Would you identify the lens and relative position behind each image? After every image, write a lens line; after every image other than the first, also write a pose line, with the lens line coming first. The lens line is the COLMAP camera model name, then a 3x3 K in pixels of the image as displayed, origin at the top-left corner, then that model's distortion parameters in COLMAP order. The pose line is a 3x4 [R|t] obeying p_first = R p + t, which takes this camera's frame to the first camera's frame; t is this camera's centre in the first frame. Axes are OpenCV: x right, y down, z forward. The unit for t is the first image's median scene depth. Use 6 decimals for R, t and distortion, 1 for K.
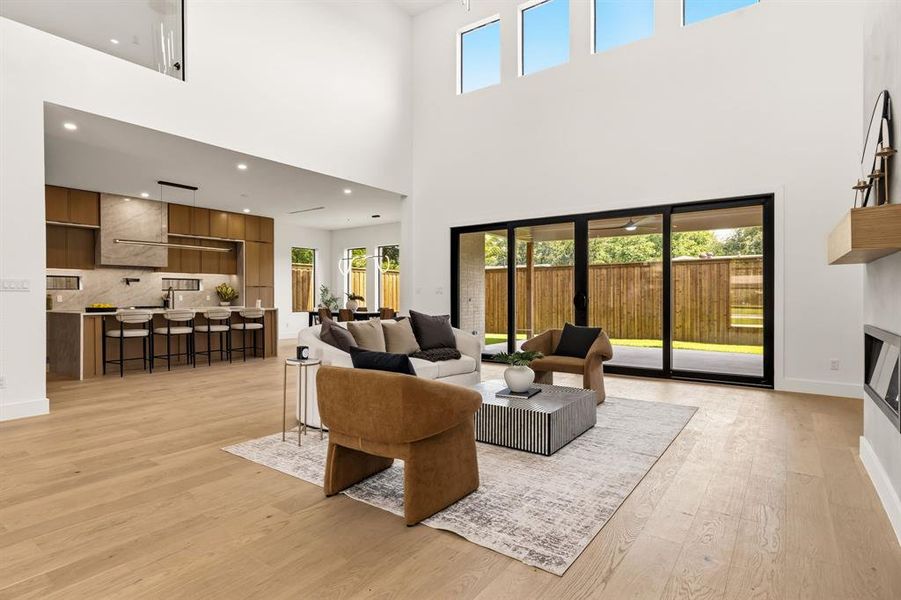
lens RADIAL K [[468.9, 0, 447.2], [0, 468.9, 297.8], [0, 0, 1]] dist [-0.001487, -0.000195]
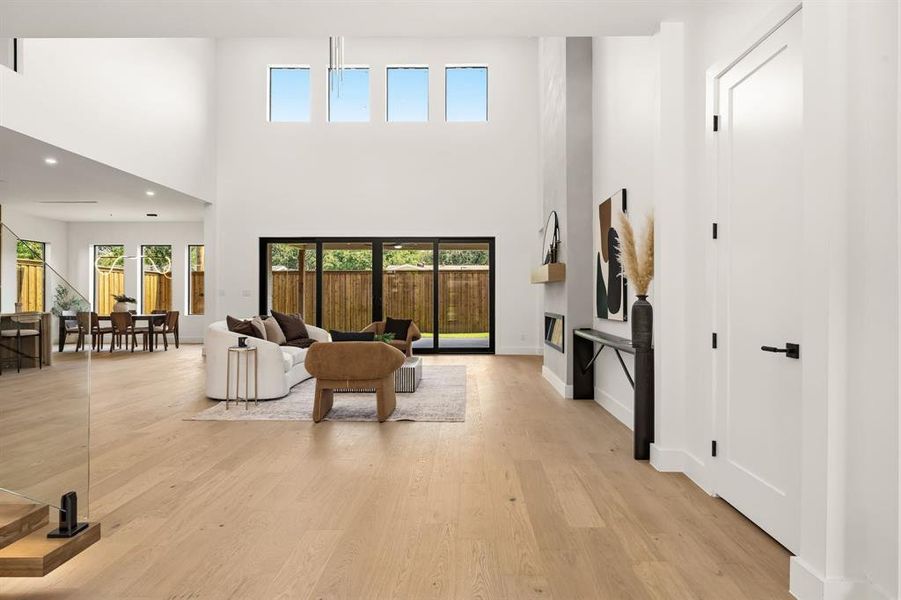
lens RADIAL K [[465.1, 0, 463.8], [0, 465.1, 295.4], [0, 0, 1]] dist [-0.003960, -0.001022]
pose [[0.812037, 0.002820, 0.583599, -0.239983], [0.001536, 0.999975, -0.006969, -0.001644], [-0.583604, 0.006556, 0.812012, -0.187322]]
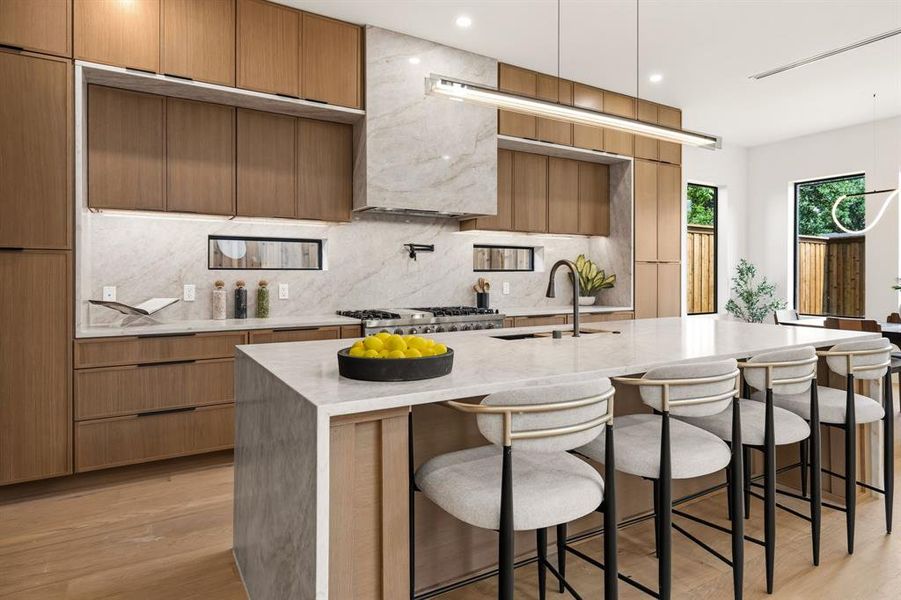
lens RADIAL K [[520.0, 0, 469.8], [0, 520.0, 277.7], [0, 0, 1]] dist [-0.003841, -0.000400]
pose [[0.922844, 0.002902, -0.385163, -0.478374], [-0.003702, 0.999992, -0.001334, -0.010308], [0.385156, 0.002657, 0.922848, 0.614708]]
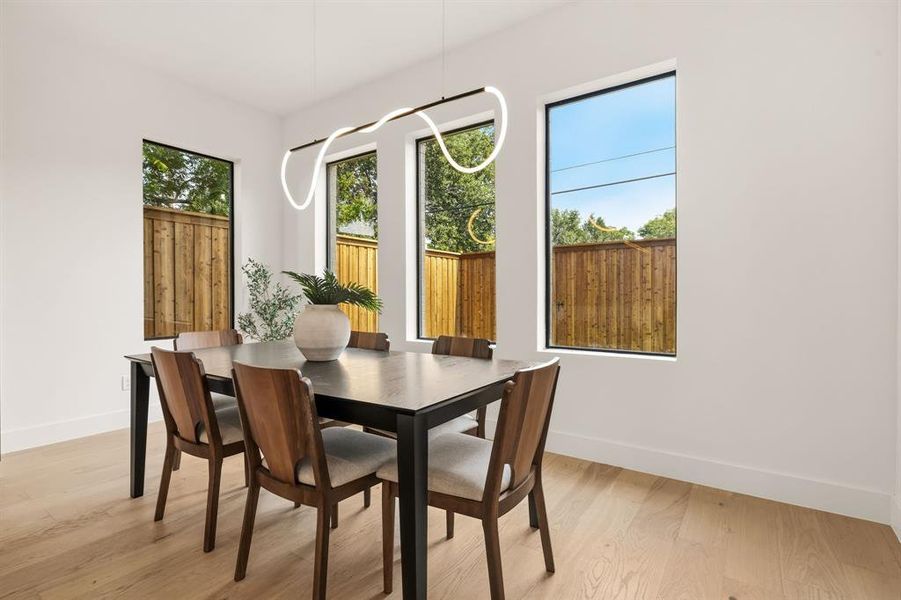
lens RADIAL K [[433.5, 0, 441.0], [0, 433.5, 295.8], [0, 0, 1]] dist [0.001622, 0.000561]
pose [[0.999999, -0.001557, 0.000137, -0.189899], [0.001557, 0.999991, -0.003932, 0.002033], [-0.000131, 0.003932, 0.999992, 1.026209]]
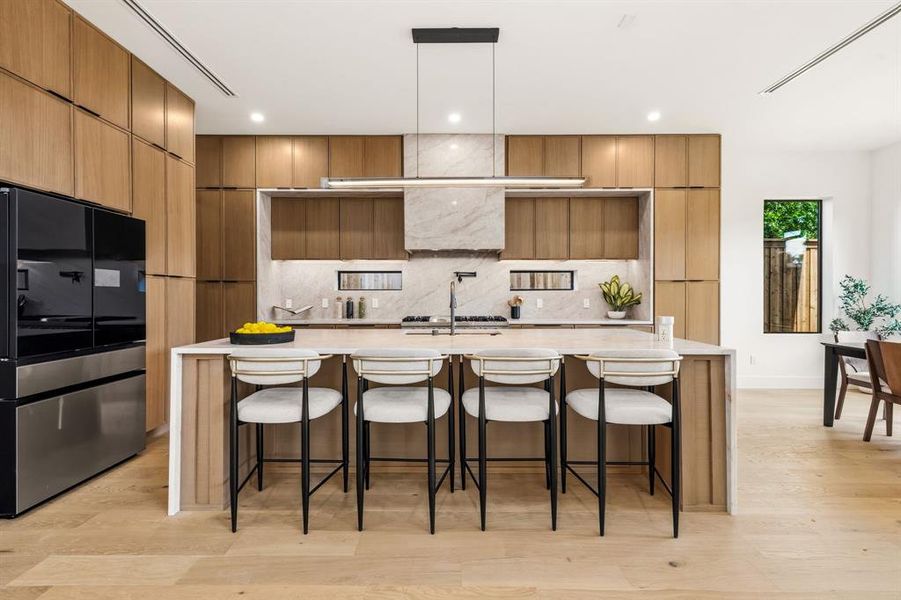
lens RADIAL K [[401.0, 0, 447.9], [0, 401.0, 296.1], [0, 0, 1]] dist [0.000815, -0.000128]
pose [[0.578618, 0.004363, -0.815587, -0.265303], [-0.005252, 0.999985, 0.001623, -0.010231], [0.815582, 0.003345, 0.578632, 0.722729]]
